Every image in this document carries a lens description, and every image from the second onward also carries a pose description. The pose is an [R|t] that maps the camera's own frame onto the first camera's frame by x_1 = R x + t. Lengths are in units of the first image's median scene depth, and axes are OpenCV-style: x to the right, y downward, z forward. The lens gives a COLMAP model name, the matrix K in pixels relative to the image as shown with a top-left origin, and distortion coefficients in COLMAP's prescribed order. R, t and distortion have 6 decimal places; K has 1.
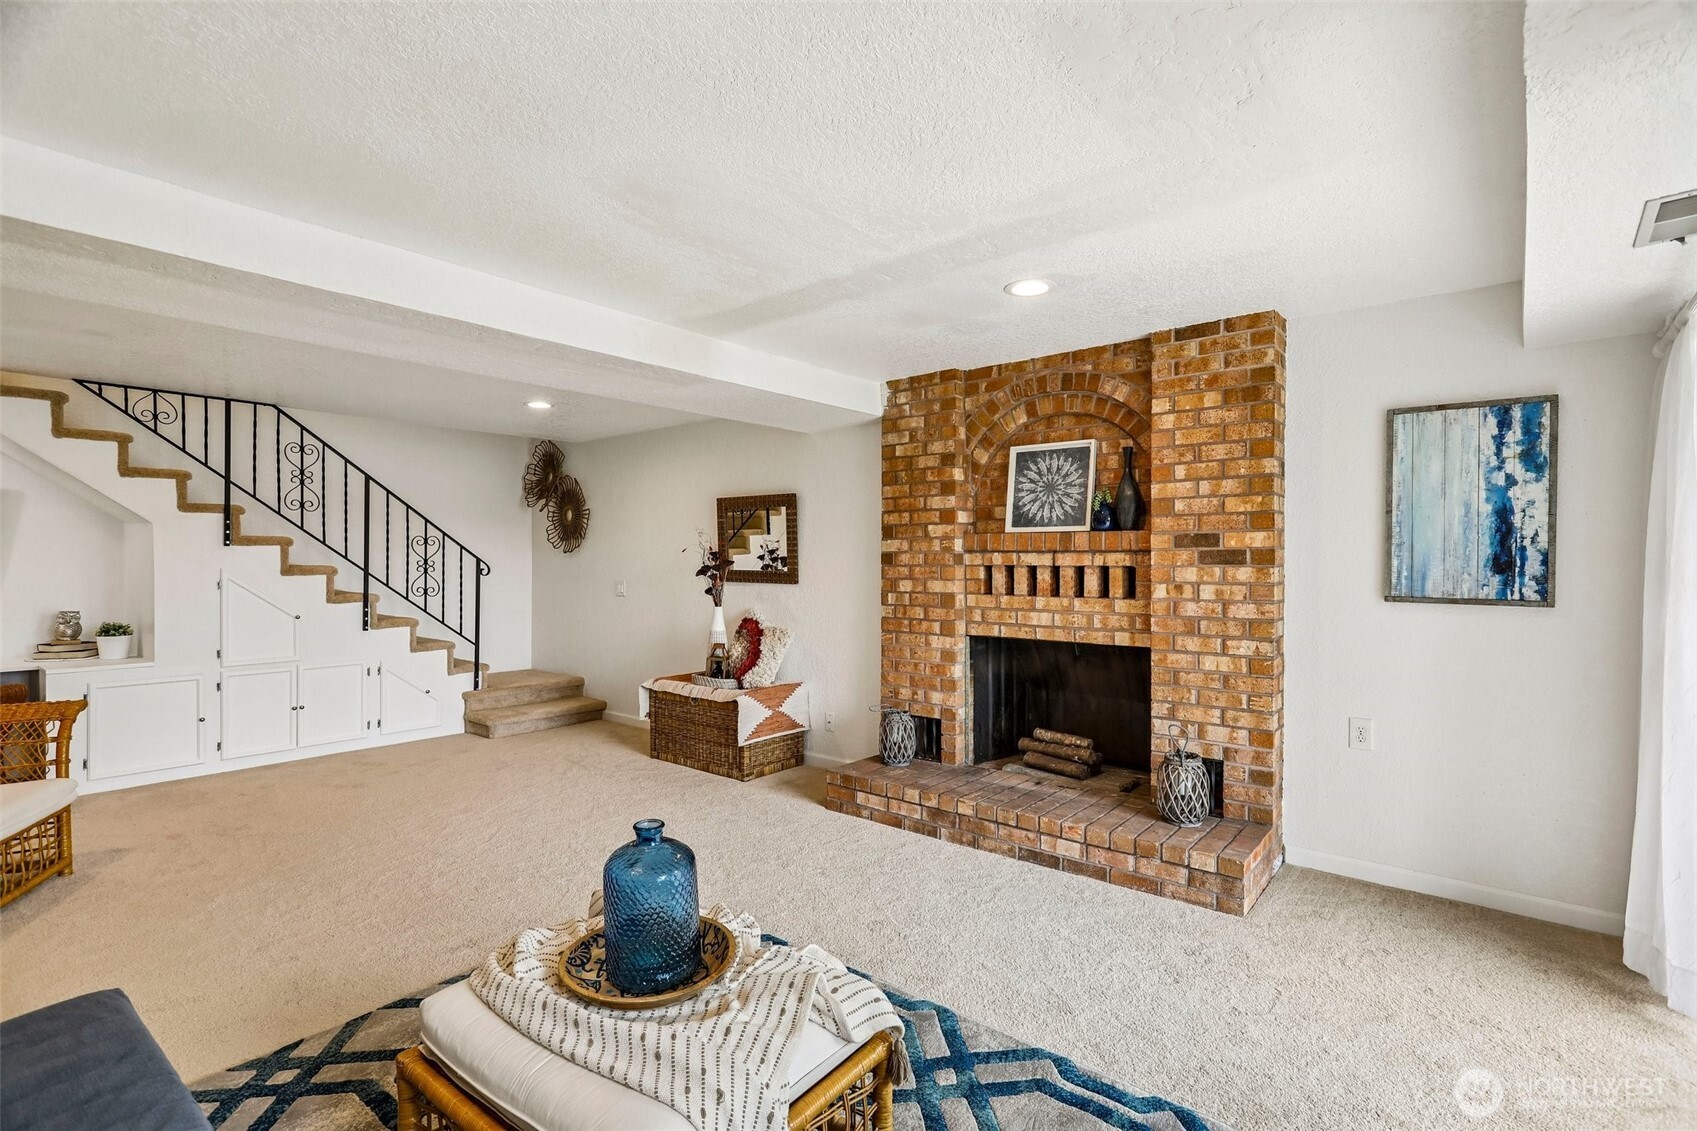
lens RADIAL K [[792.5, 0, 851.6], [0, 792.5, 566.0], [0, 0, 1]] dist [-0.002794, 0.001642]
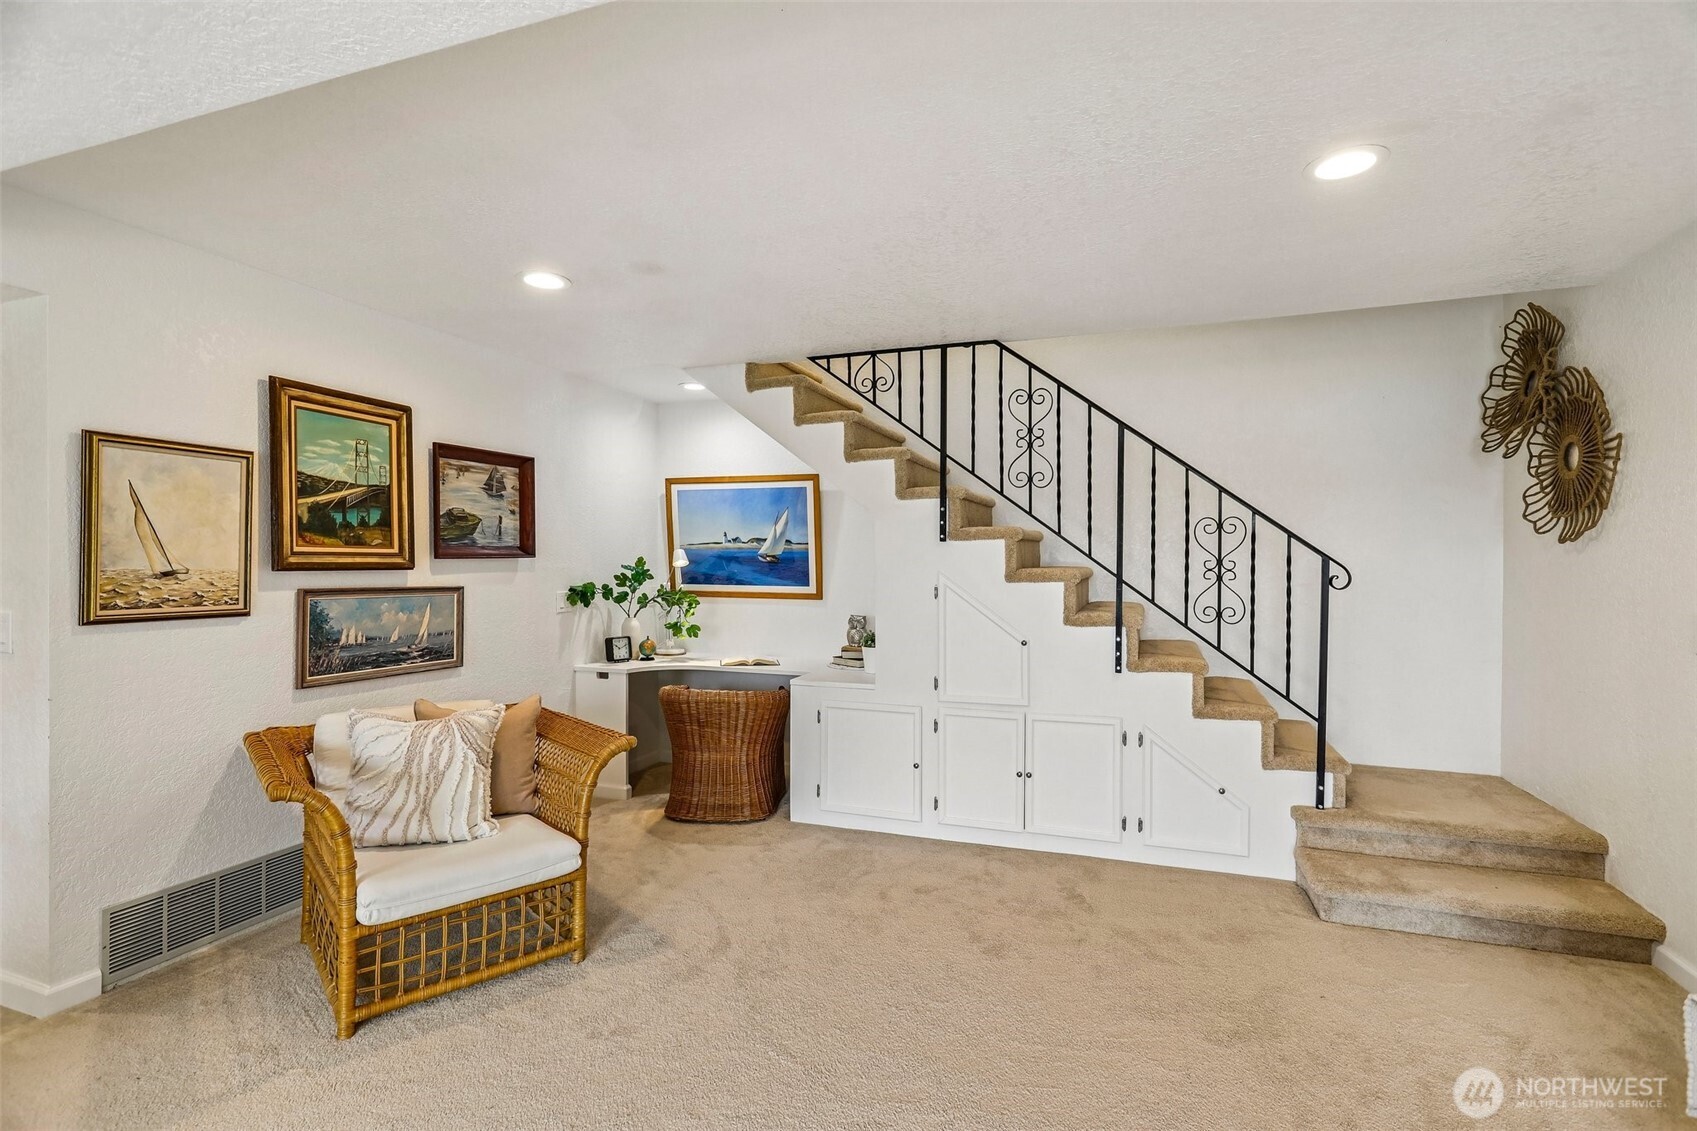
lens RADIAL K [[792.5, 0, 851.6], [0, 792.5, 566.0], [0, 0, 1]] dist [-0.002794, 0.001642]
pose [[0.336128, 0.006926, -0.941791, -0.095998], [-0.004479, 0.999973, 0.005755, -0.005044], [0.941806, 0.002284, 0.336150, 0.588096]]
